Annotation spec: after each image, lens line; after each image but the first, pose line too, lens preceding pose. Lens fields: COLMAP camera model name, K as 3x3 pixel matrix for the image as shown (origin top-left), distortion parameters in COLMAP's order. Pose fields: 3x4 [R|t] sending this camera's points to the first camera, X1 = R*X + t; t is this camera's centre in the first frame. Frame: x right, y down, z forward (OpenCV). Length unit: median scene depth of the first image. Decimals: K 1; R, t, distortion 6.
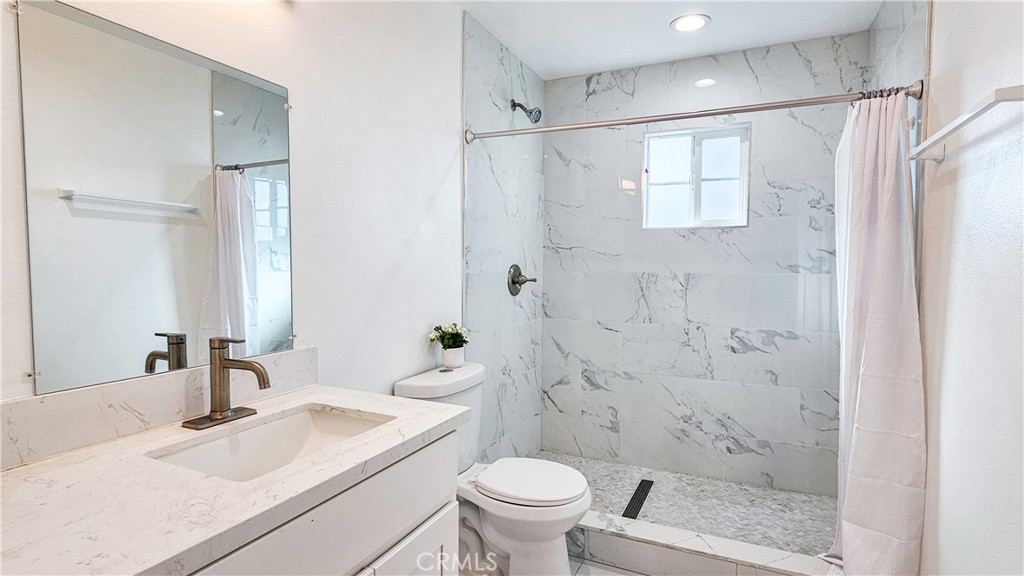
lens RADIAL K [[517.5, 0, 512.9], [0, 517.5, 292.7], [0, 0, 1]] dist [0.003032, -0.001158]
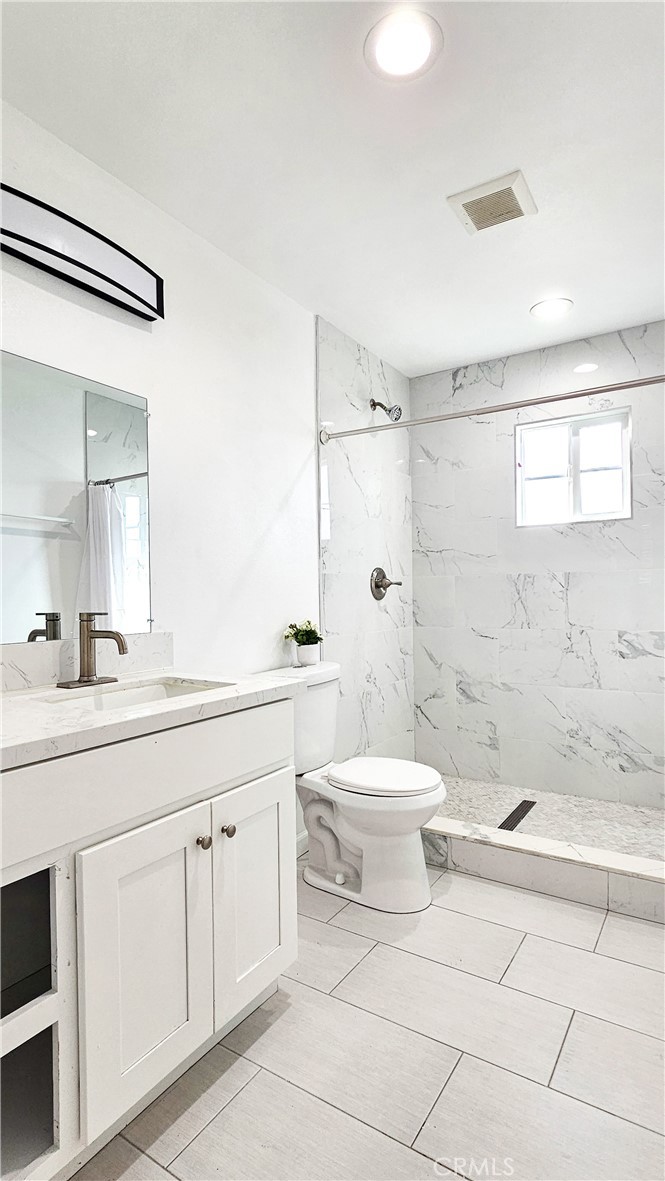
lens RADIAL K [[596.8, 0, 329.6], [0, 596.8, 594.0], [0, 0, 1]] dist [0.003032, -0.001158]
pose [[0.990248, -0.020325, -0.137827, 0.066299], [0.013000, 0.998465, -0.053836, 0.053361], [0.138710, 0.051519, 0.988992, -0.106120]]
